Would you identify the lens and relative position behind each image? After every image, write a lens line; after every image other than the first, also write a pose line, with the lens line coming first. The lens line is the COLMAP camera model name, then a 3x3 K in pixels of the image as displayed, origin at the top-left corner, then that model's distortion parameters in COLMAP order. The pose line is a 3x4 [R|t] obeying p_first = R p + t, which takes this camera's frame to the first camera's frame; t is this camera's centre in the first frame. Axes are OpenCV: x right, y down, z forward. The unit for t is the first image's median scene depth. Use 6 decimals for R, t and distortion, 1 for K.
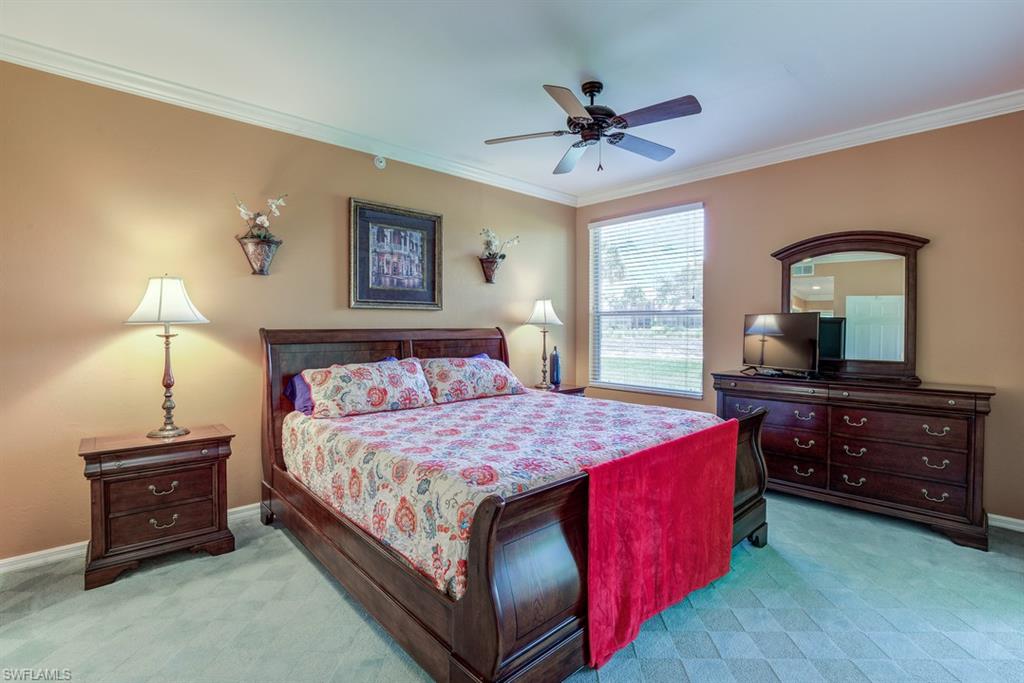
lens RADIAL K [[460.9, 0, 512.0], [0, 460.9, 341.5], [0, 0, 1]] dist [-0.046220, 0.000191]
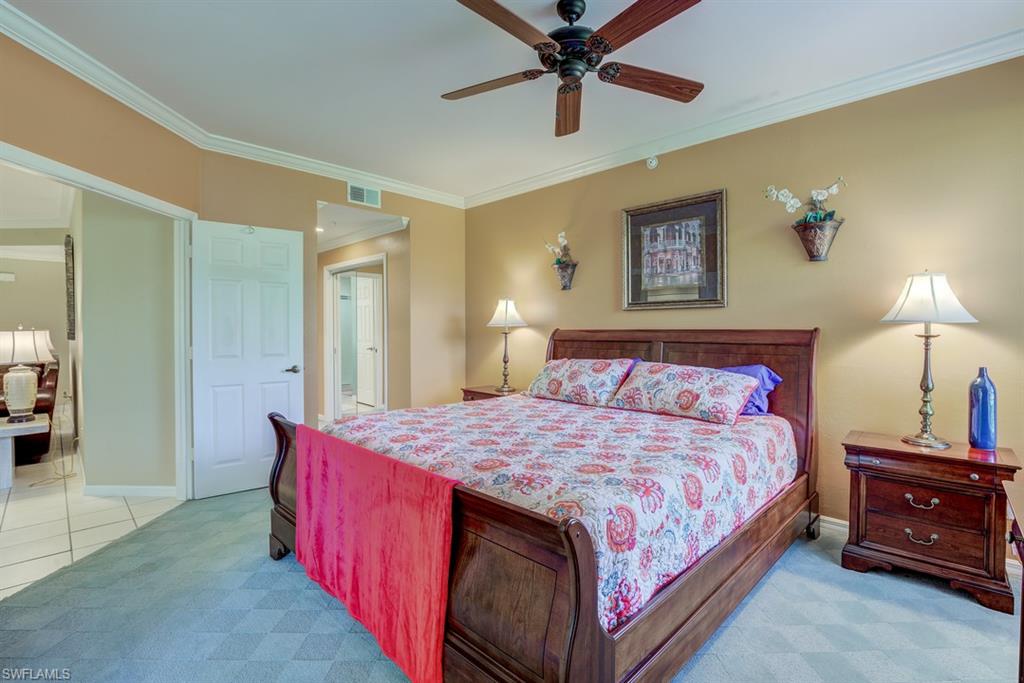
lens RADIAL K [[469.2, 0, 522.8], [0, 469.2, 332.9], [0, 0, 1]] dist [-0.025631, -0.000405]
pose [[0.057564, 0.010697, -0.998285, 0.676509], [-0.028960, 0.999540, 0.009040, -0.020465], [0.997922, 0.028390, 0.057847, 0.628804]]
